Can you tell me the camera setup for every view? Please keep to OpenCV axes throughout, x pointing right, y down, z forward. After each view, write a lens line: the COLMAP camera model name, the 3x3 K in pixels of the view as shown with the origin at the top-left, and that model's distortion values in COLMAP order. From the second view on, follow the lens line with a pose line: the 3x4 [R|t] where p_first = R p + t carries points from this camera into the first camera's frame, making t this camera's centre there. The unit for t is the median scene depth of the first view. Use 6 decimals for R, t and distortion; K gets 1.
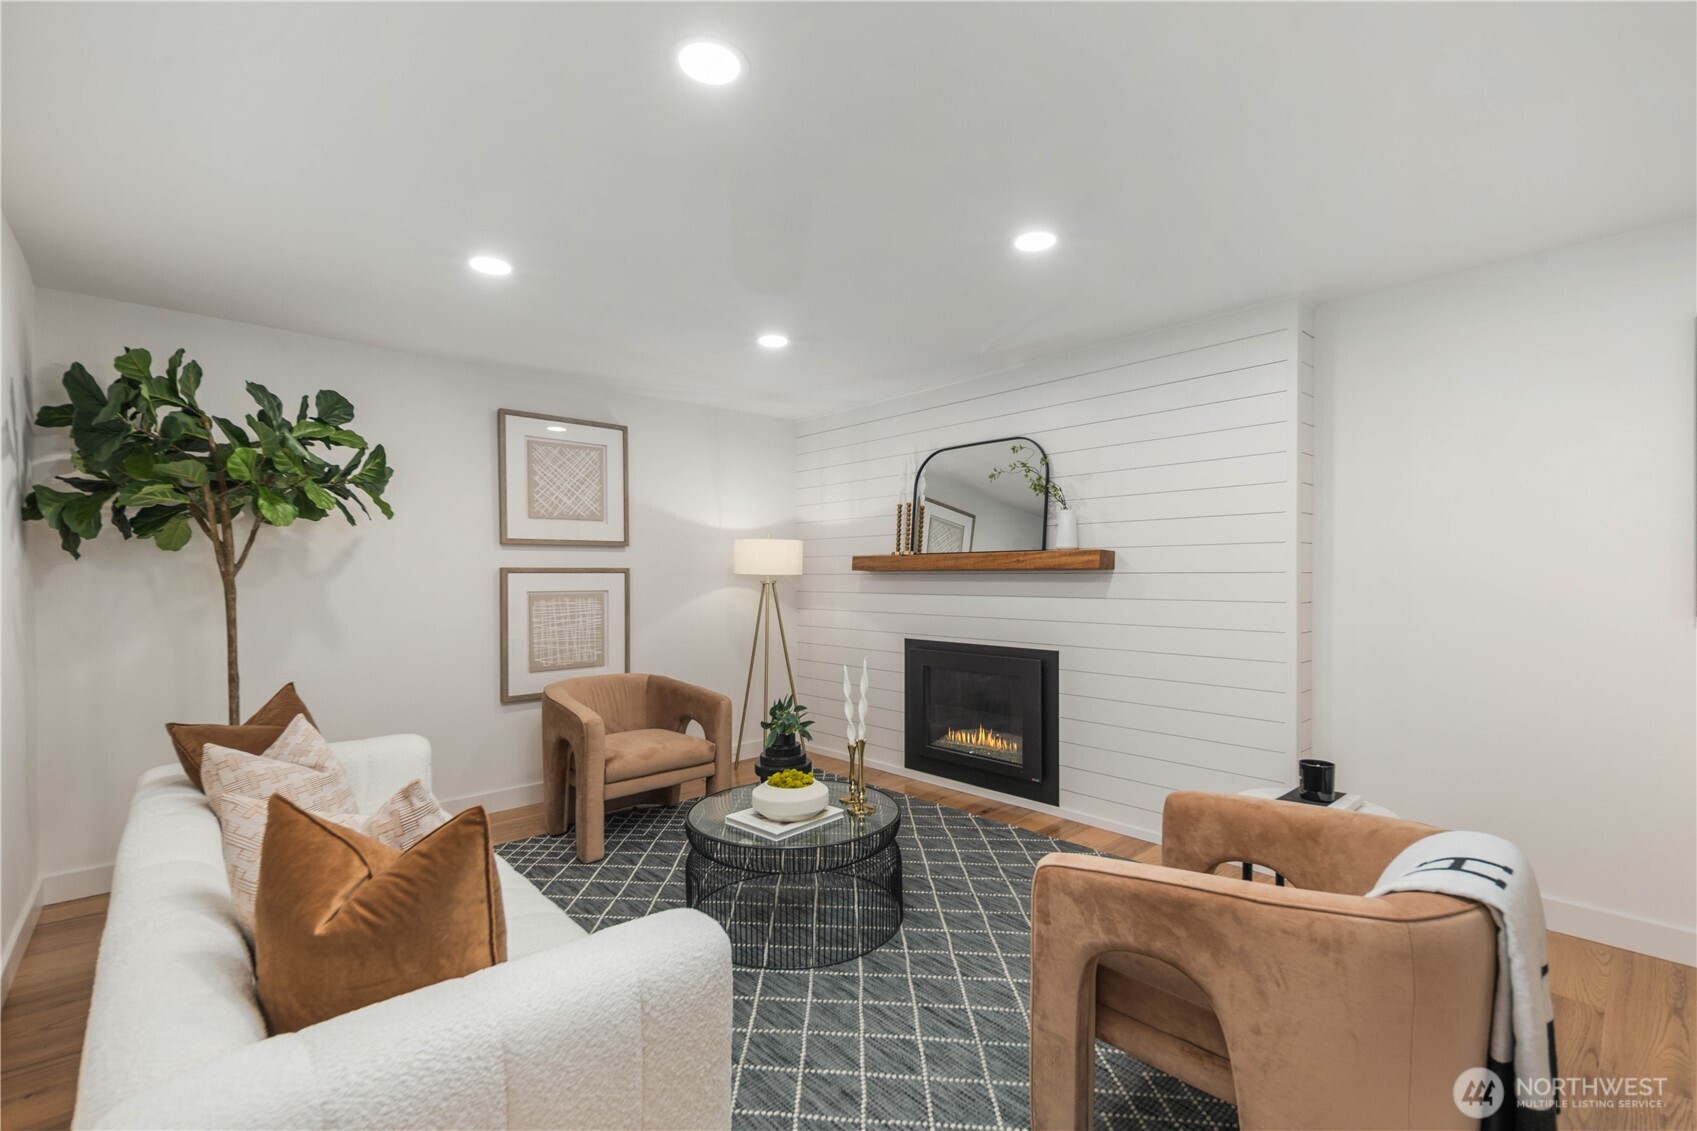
lens RADIAL K [[741.9, 0, 847.8], [0, 741.9, 550.1], [0, 0, 1]] dist [0.002016, -0.000431]
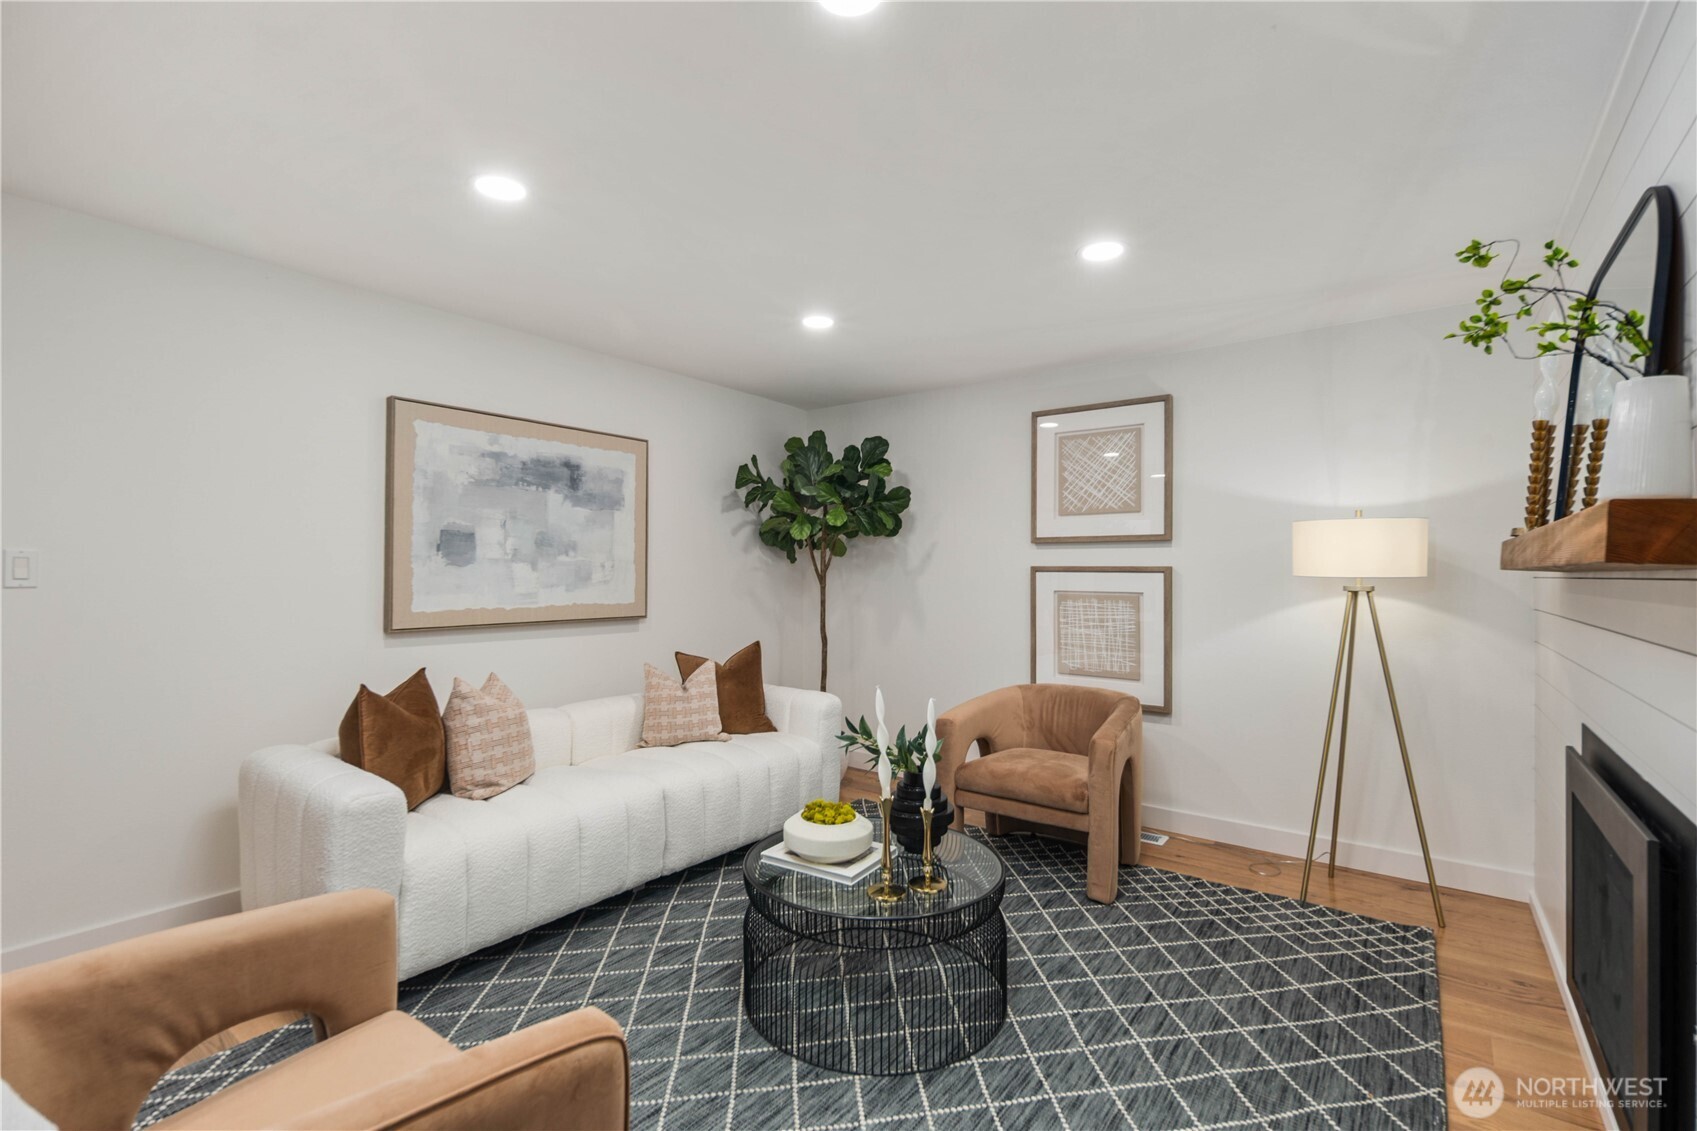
lens RADIAL K [[741.9, 0, 847.8], [0, 741.9, 550.1], [0, 0, 1]] dist [0.002016, -0.000431]
pose [[0.180697, -0.022703, -0.983277, 0.473138], [0.024446, 0.999528, -0.018586, 0.013150], [0.983235, -0.020678, 0.181167, 0.532250]]
